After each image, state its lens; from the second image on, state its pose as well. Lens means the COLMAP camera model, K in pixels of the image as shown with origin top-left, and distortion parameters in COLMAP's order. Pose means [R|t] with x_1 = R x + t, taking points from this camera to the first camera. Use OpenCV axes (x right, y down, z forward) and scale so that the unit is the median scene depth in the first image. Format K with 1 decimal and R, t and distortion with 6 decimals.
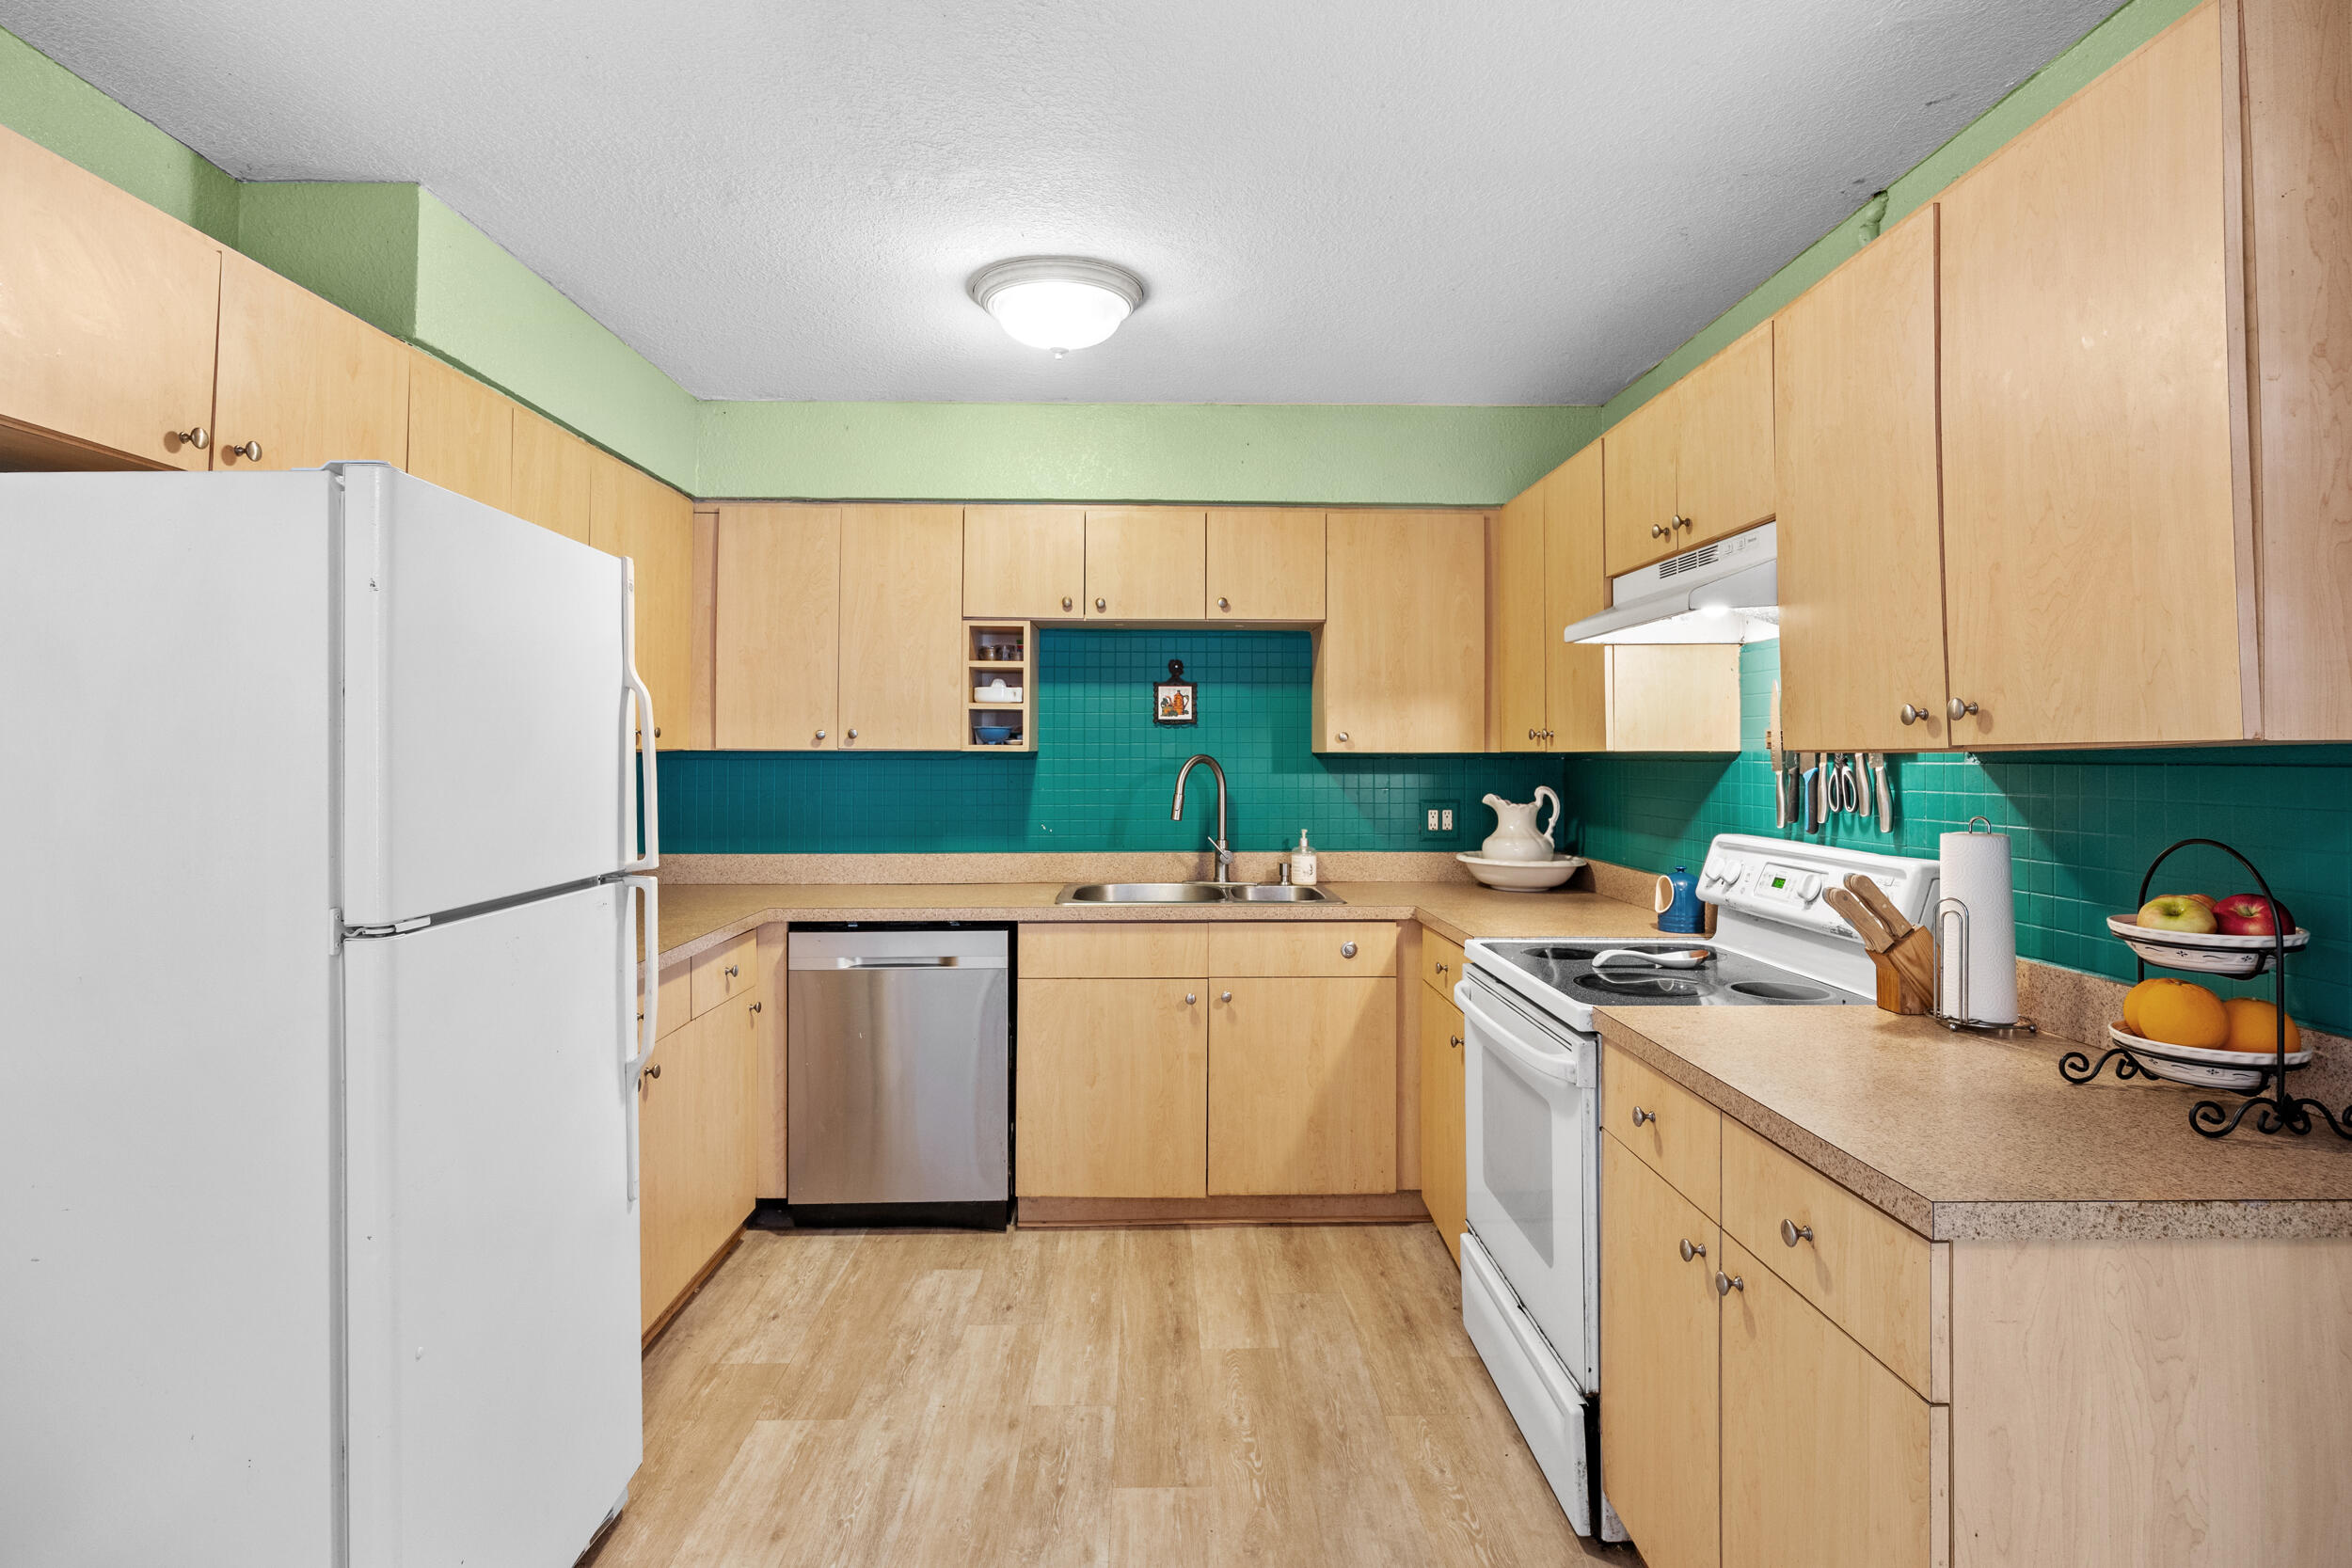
lens RADIAL K [[1183.6, 0, 1175.9], [0, 1183.6, 767.7], [0, 0, 1]] dist [-0.004847, 0.000233]
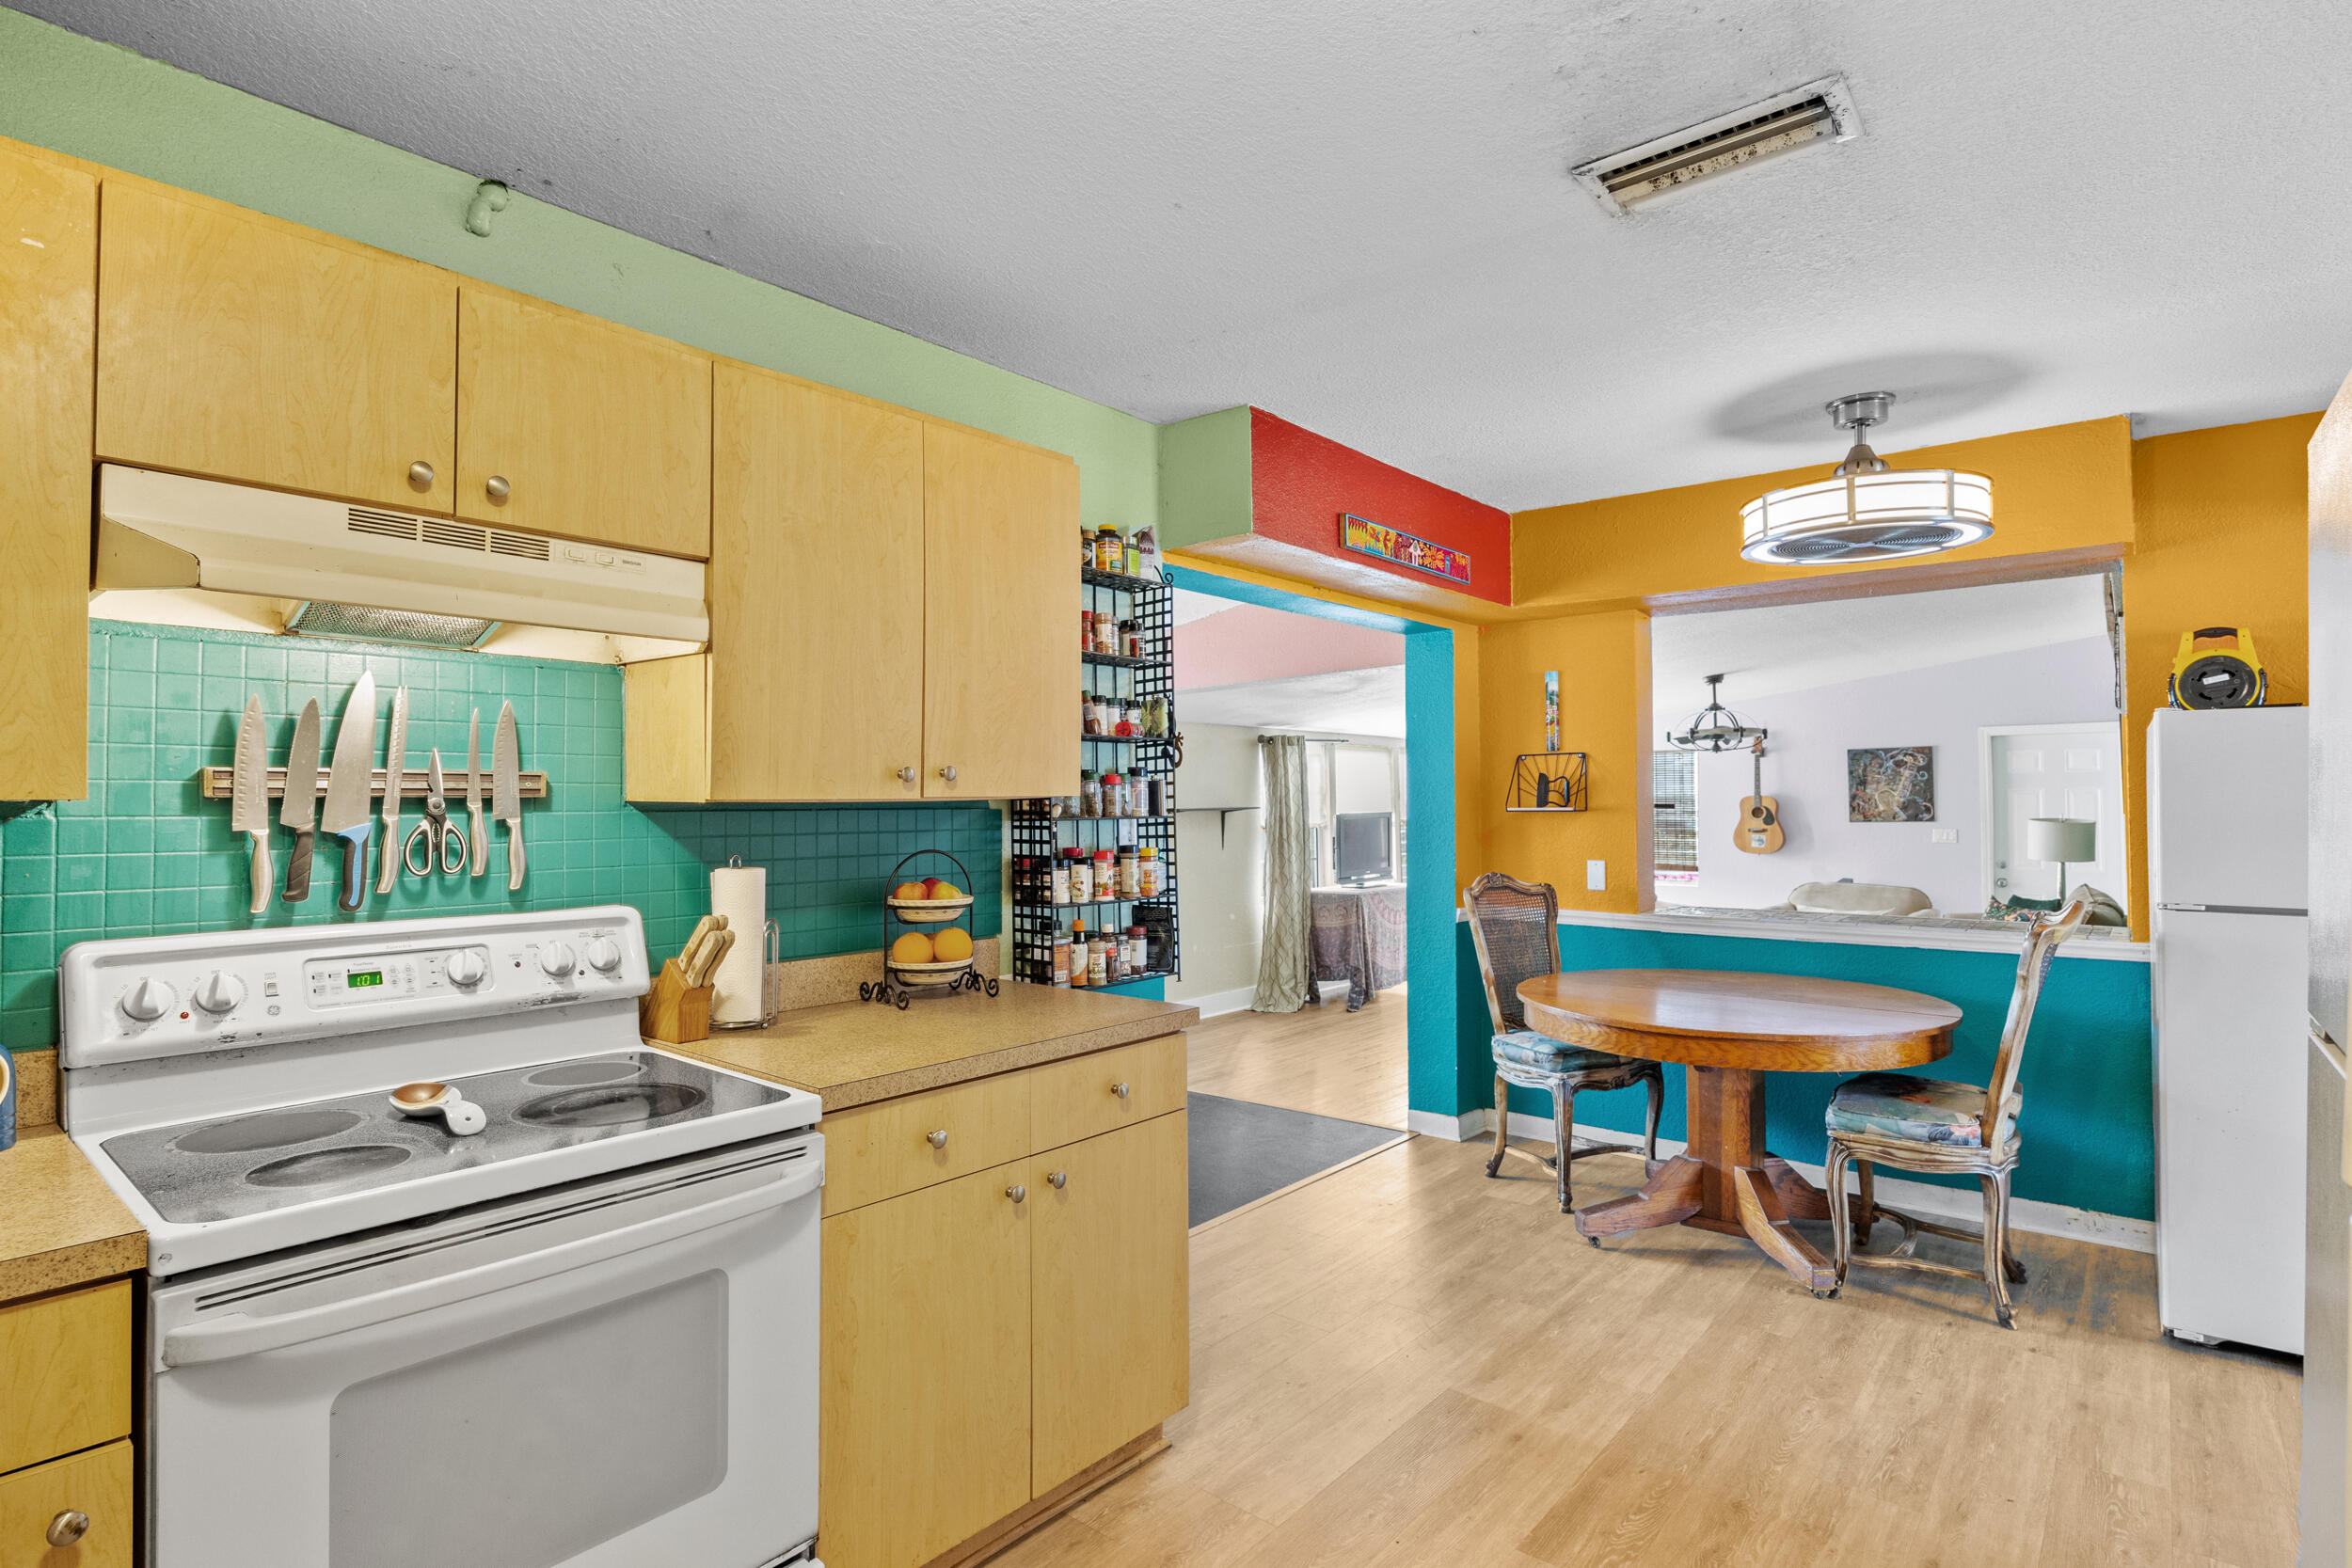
lens RADIAL K [[1183.6, 0, 1177.0], [0, 1183.6, 781.7], [0, 0, 1]] dist [-0.004847, 0.000233]
pose [[-0.754844, 0.012809, 0.655779, -0.274880], [0.010558, 0.999917, -0.007377, -0.011297], [-0.655819, 0.001356, -0.754917, 0.951608]]
